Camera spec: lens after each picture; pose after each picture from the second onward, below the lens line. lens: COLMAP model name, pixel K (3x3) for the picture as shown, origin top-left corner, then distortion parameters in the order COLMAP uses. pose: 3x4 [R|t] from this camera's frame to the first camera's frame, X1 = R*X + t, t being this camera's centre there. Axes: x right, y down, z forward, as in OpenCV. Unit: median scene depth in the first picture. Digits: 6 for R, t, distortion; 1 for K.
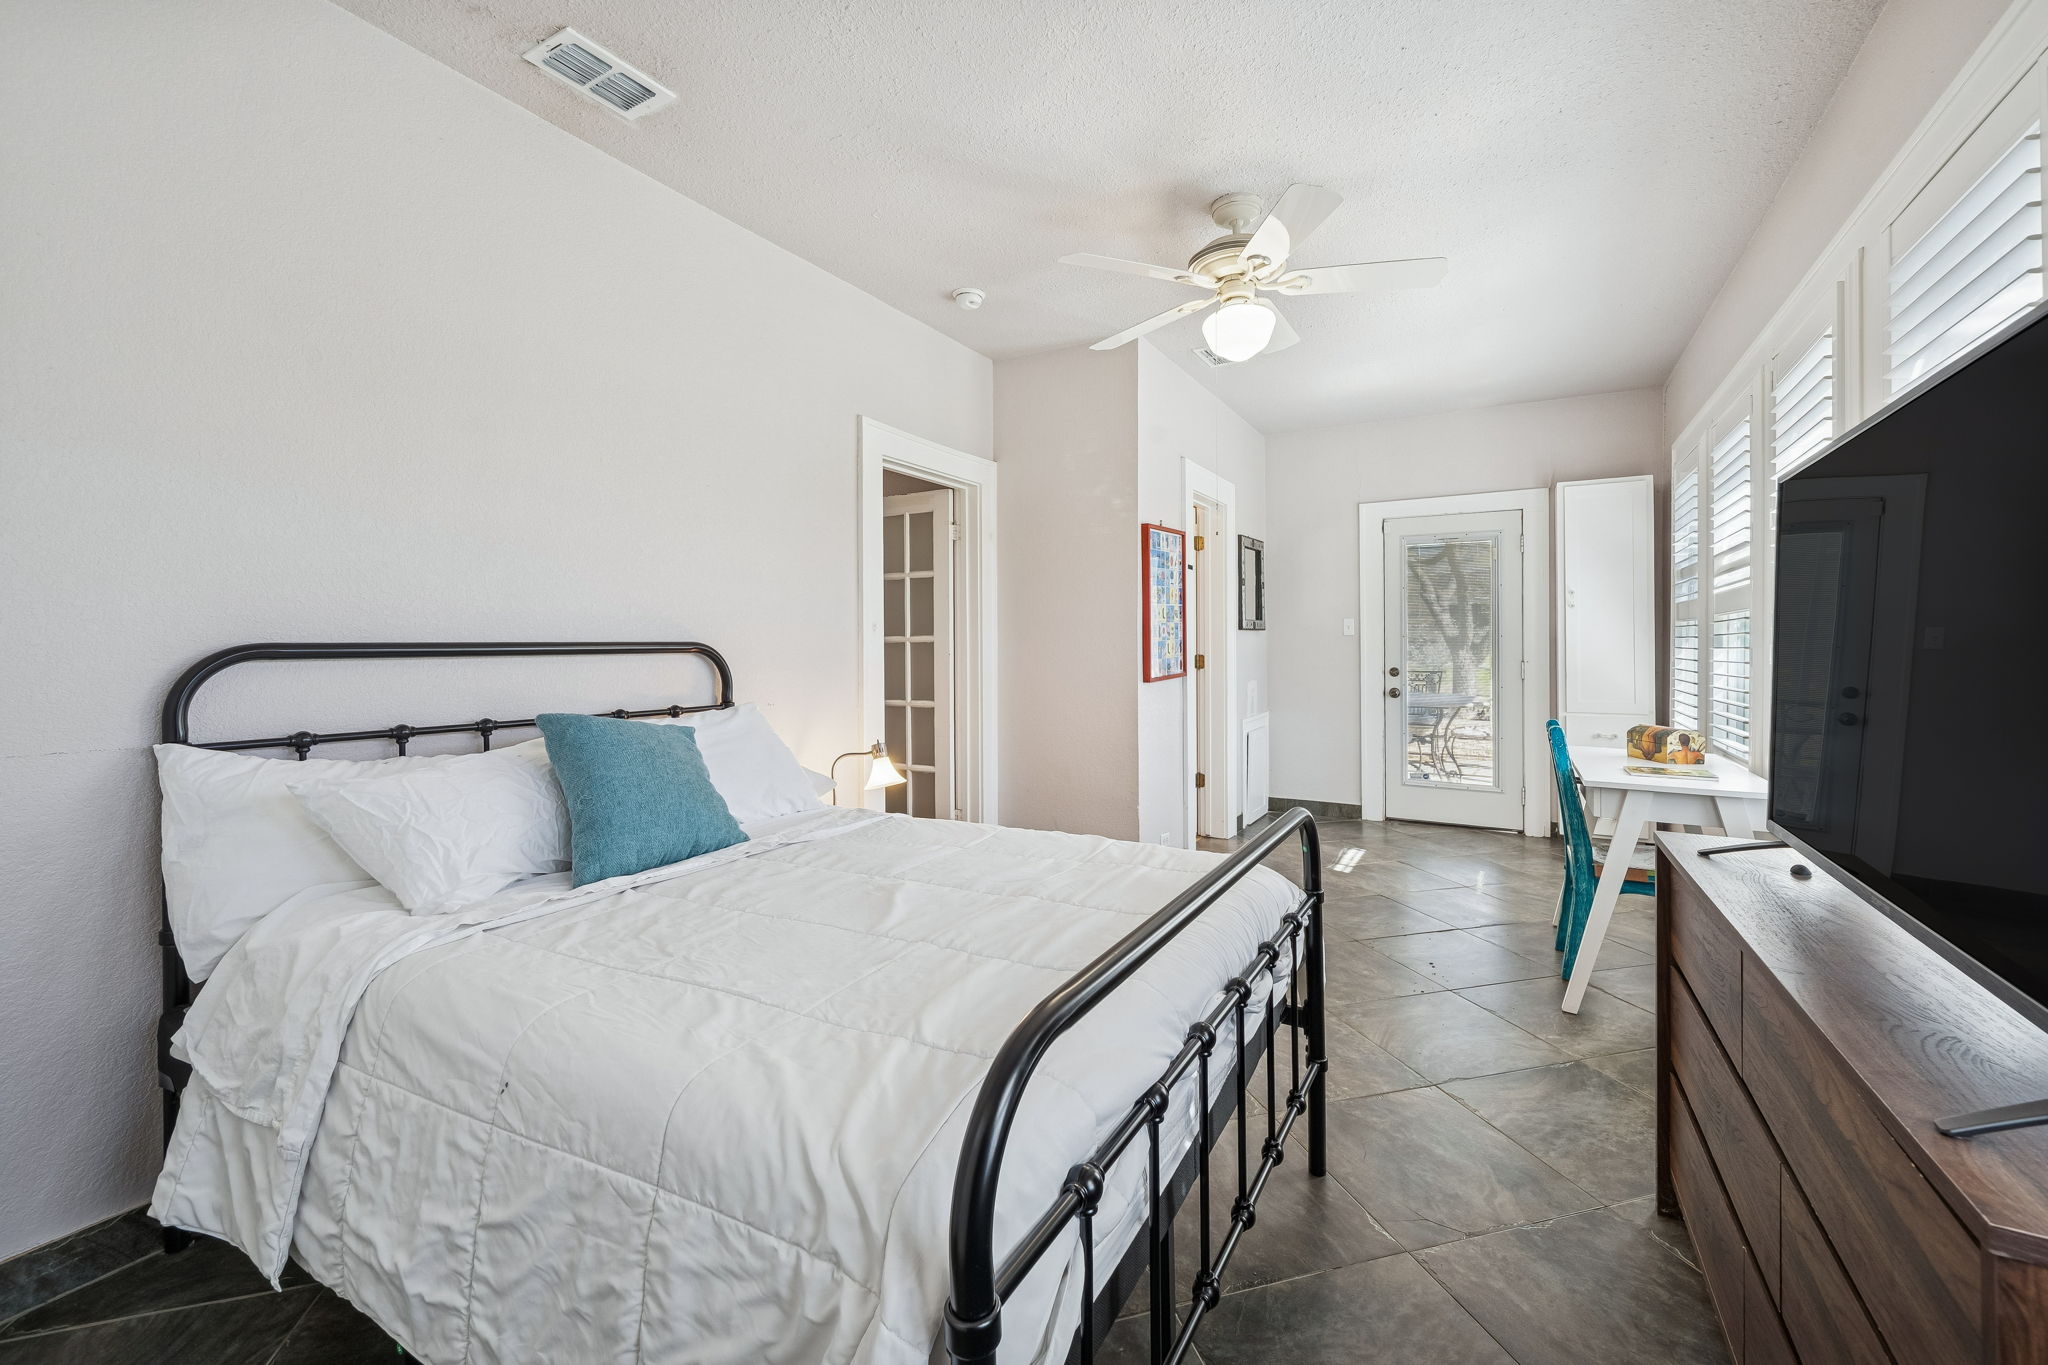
lens RADIAL K [[802.1, 0, 1030.4], [0, 802.1, 658.8], [0, 0, 1]] dist [-0.000008, -0.000217]
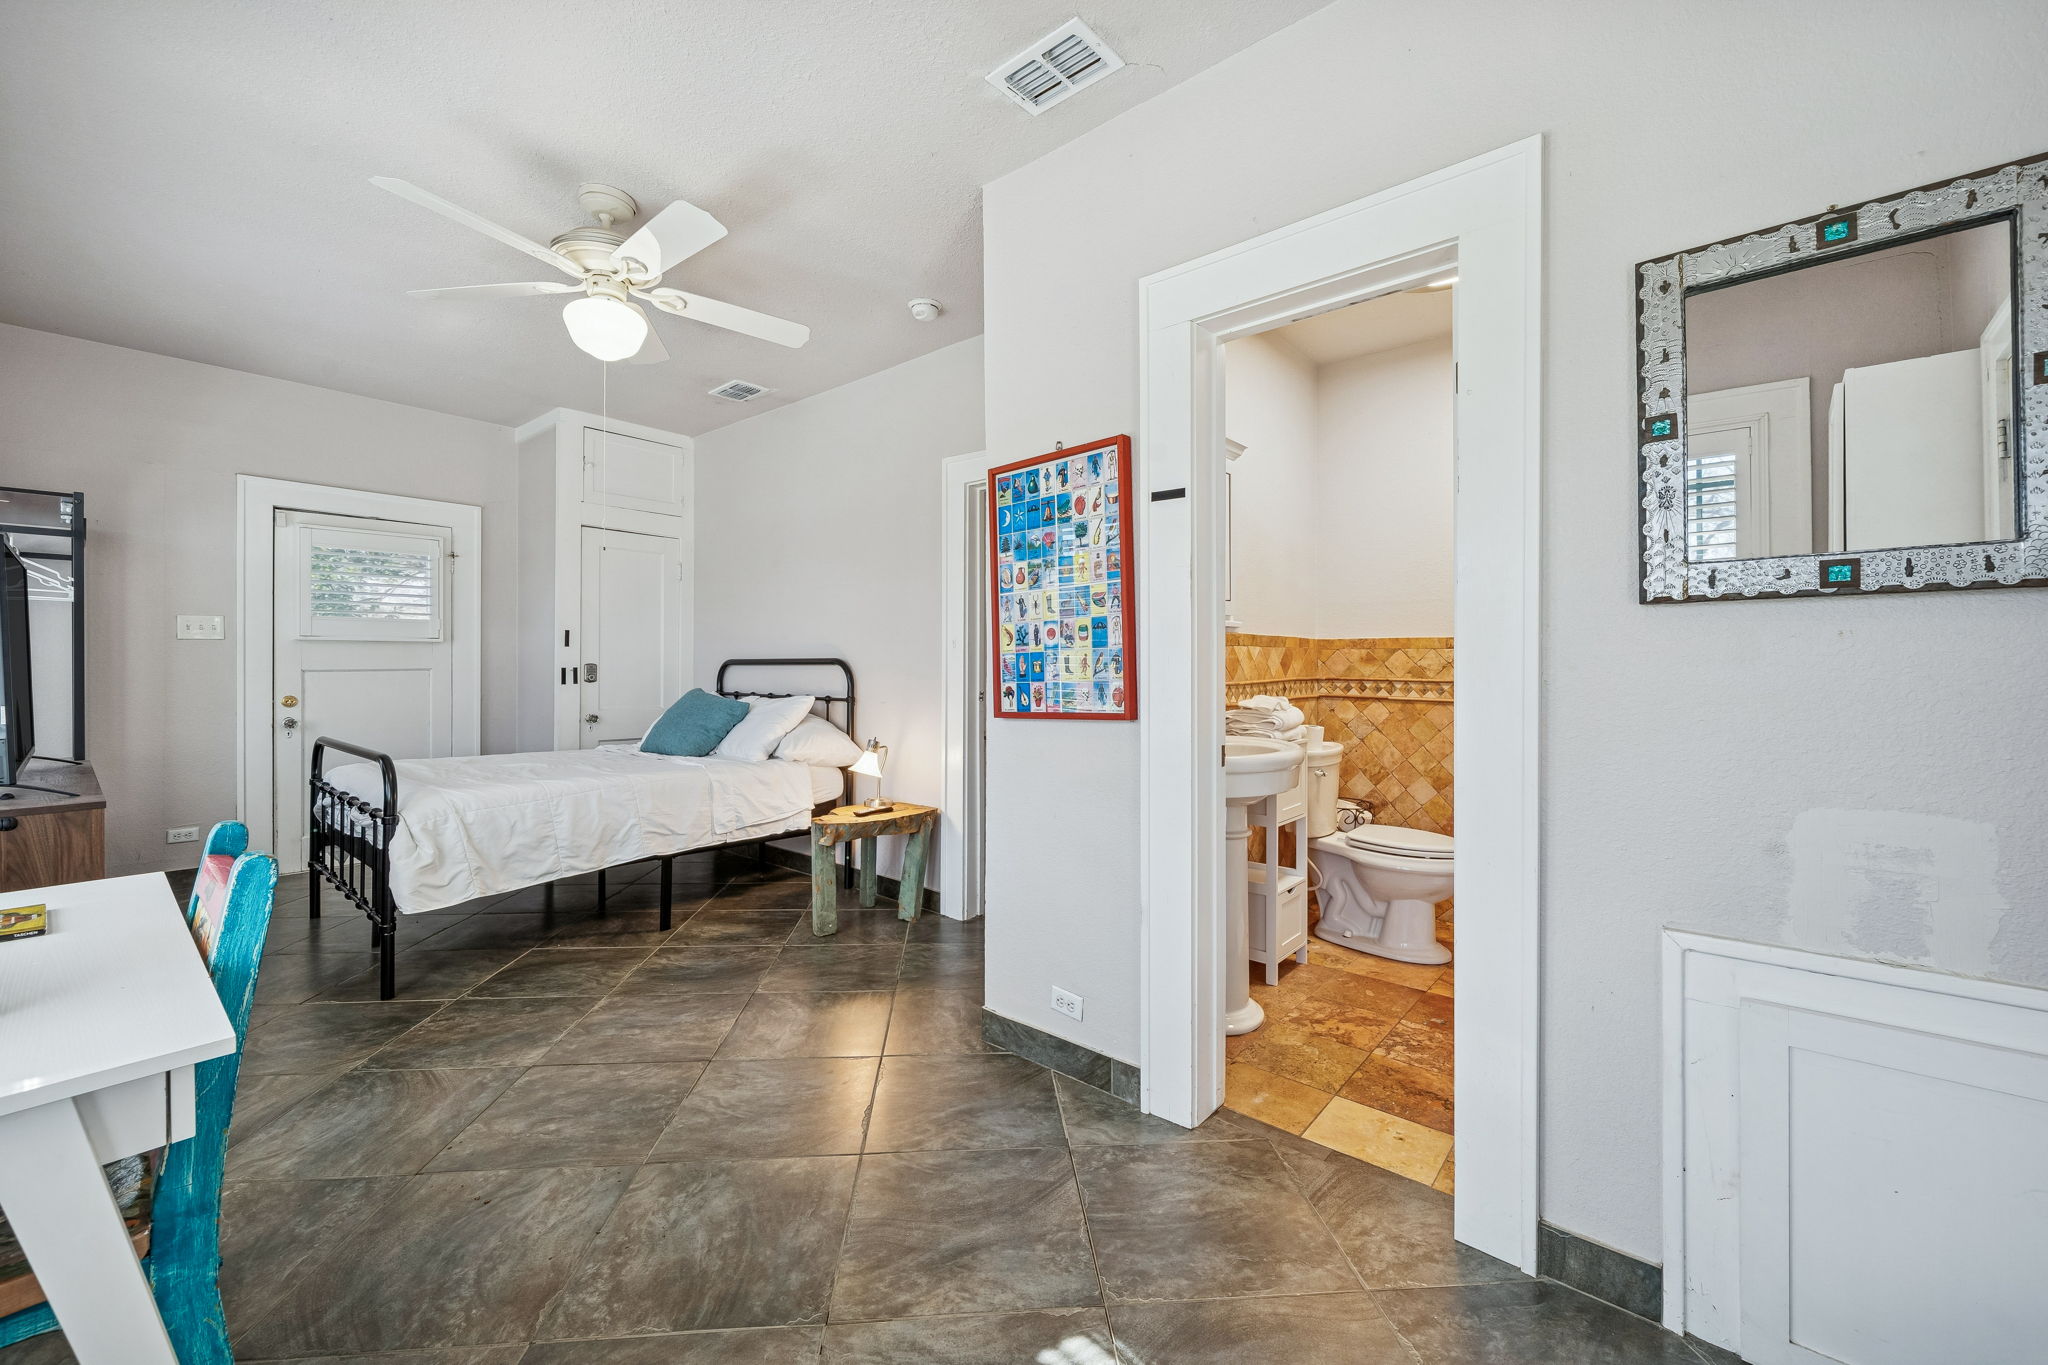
lens RADIAL K [[802.1, 0, 1030.4], [0, 802.1, 658.8], [0, 0, 1]] dist [-0.000008, -0.000217]
pose [[-0.156957, 0.003277, -0.987600, 0.757994], [-0.008052, 0.999957, 0.004598, -0.019792], [0.987573, 0.008674, -0.156924, 1.103969]]
